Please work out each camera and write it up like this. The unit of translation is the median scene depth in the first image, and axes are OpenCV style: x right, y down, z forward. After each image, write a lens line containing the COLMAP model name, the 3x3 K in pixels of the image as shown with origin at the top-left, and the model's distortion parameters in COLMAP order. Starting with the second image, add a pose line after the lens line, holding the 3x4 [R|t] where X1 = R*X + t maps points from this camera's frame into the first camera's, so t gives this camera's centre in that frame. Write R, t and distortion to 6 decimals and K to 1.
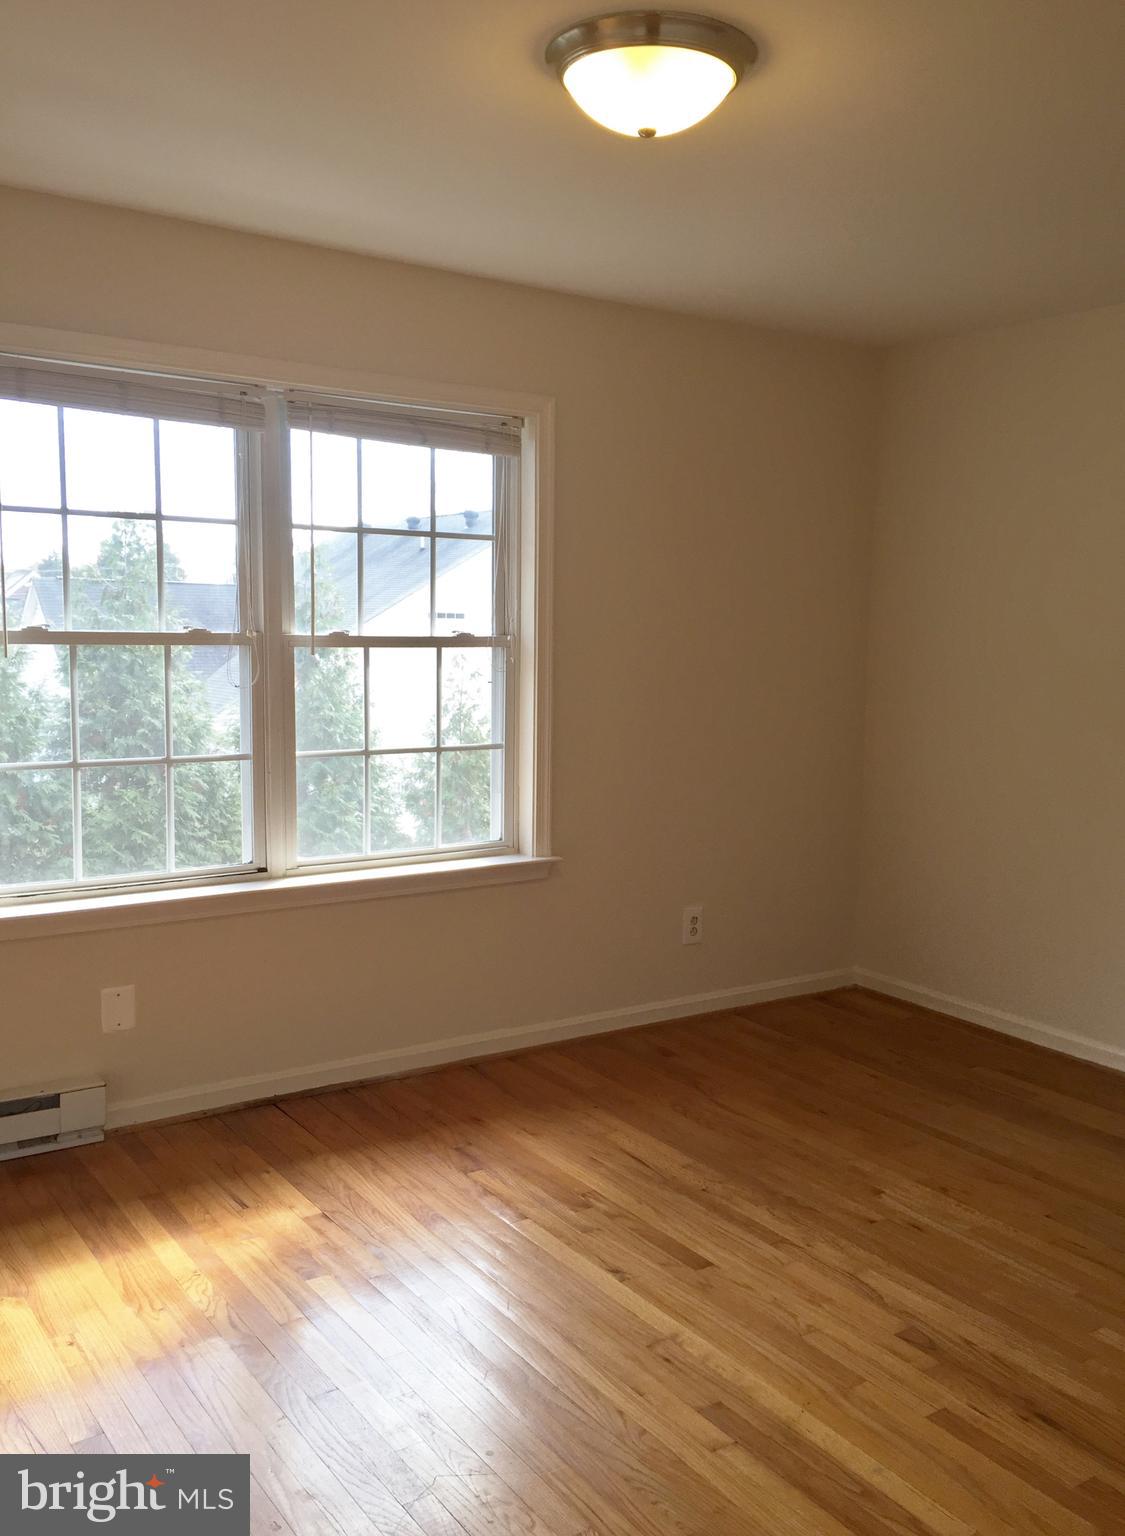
lens RADIAL K [[1342.4, 0, 562.5], [0, 1342.4, 768.0], [0, 0, 1]] dist [0.075835, -0.097737]
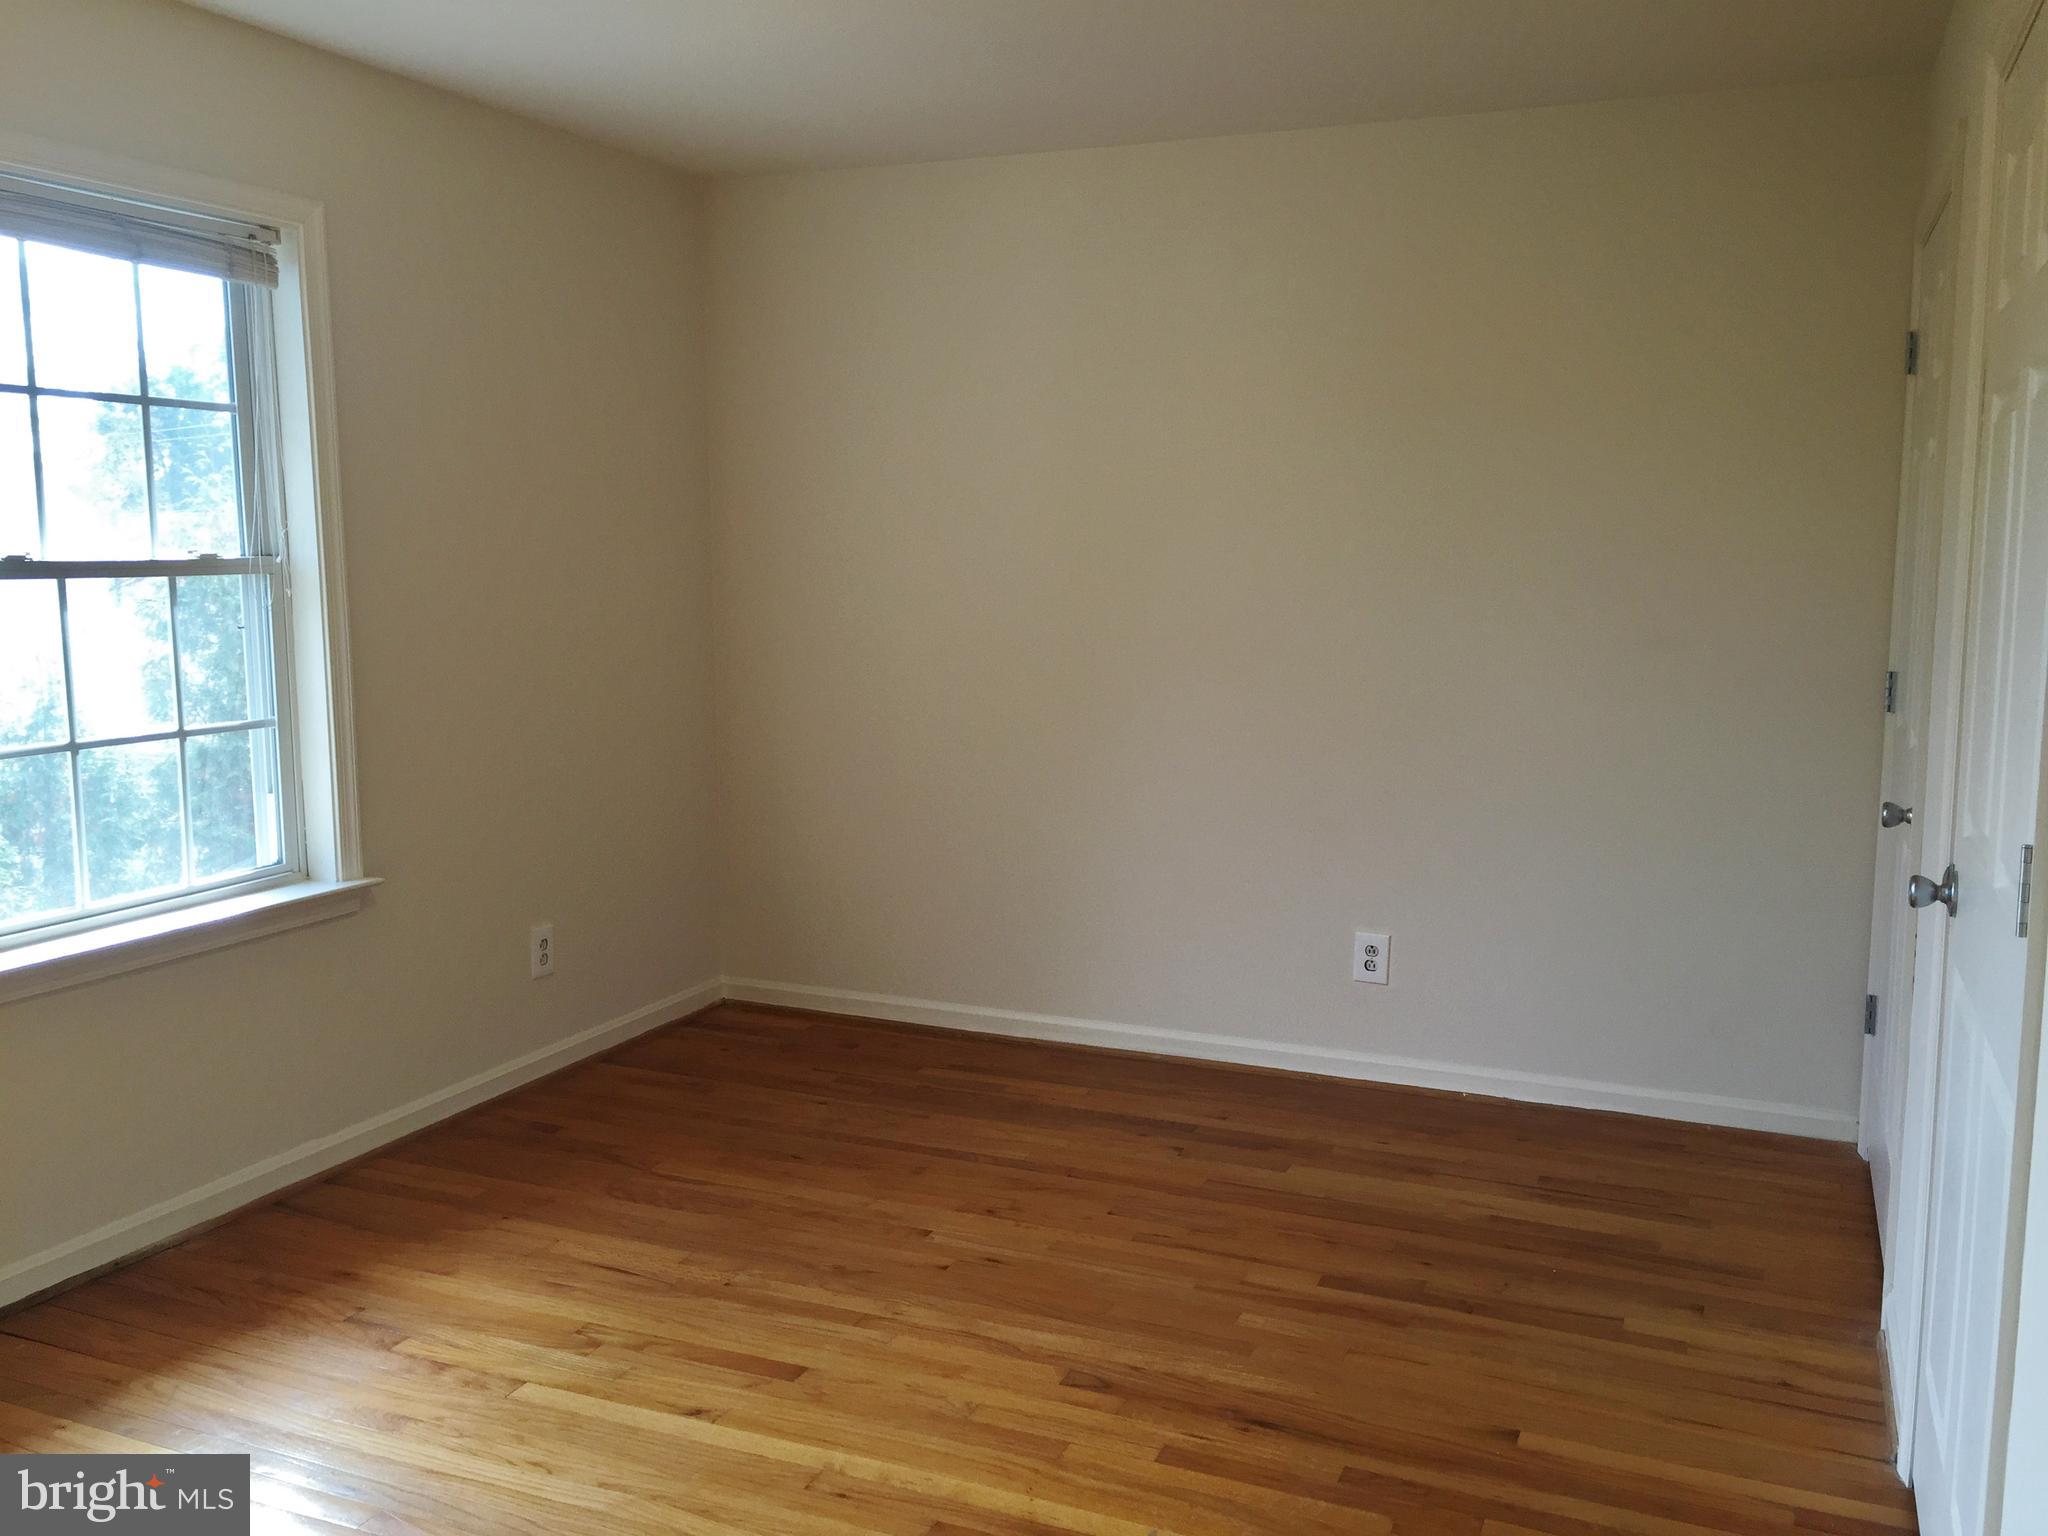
lens RADIAL K [[1737.5, 0, 1024.0], [0, 1737.5, 768.0], [0, 0, 1]] dist [0.092358, -0.136952]
pose [[0.843357, -0.084492, 0.530669, -0.237124], [0.072369, 0.996423, 0.043638, -0.006025], [-0.532458, 0.001602, 0.846455, 0.076210]]
